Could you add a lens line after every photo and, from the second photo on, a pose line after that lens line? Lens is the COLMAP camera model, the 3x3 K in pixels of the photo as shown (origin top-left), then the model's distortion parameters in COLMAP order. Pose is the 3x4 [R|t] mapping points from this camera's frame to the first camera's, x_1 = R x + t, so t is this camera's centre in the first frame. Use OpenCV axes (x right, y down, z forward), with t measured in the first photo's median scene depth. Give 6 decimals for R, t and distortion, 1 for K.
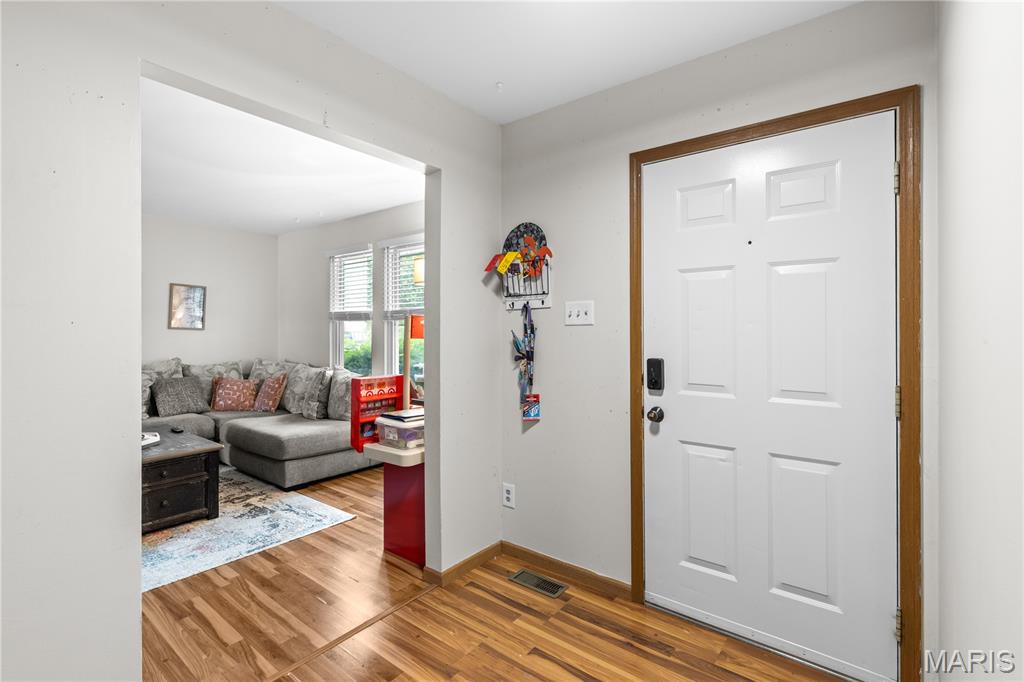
lens RADIAL K [[475.3, 0, 518.2], [0, 475.3, 331.4], [0, 0, 1]] dist [-0.002145, -0.000494]
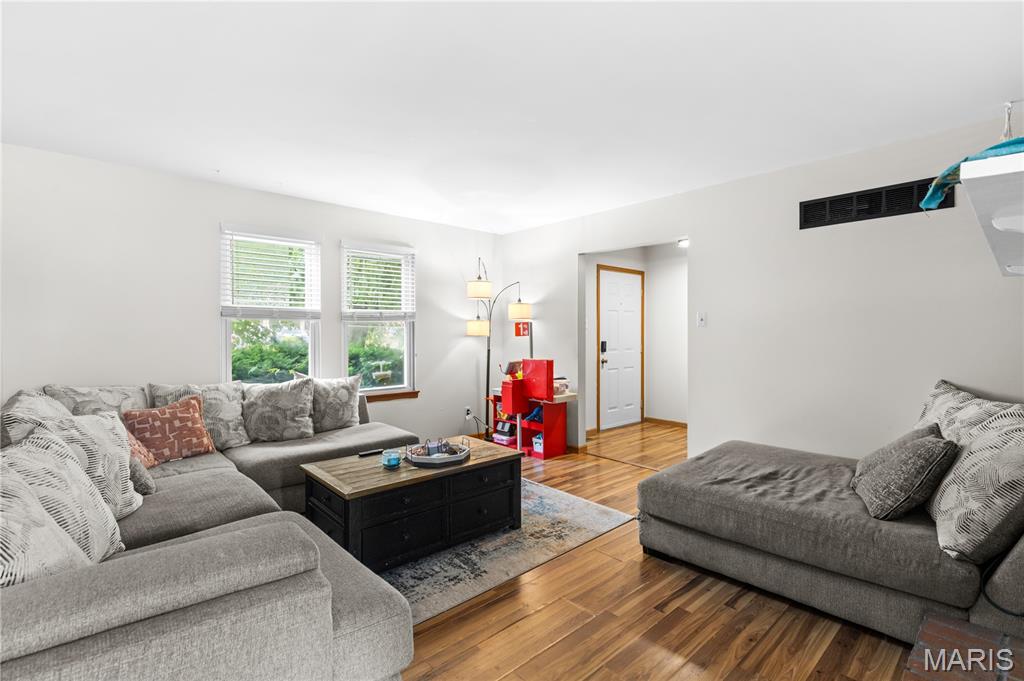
lens RADIAL K [[475.3, 0, 518.2], [0, 475.3, 330.9], [0, 0, 1]] dist [-0.002145, -0.000494]
pose [[0.169463, -0.004838, 0.985525, -2.022371], [0.005004, 0.999979, 0.004049, -0.012164], [-0.985524, 0.004245, 0.169484, 0.818434]]
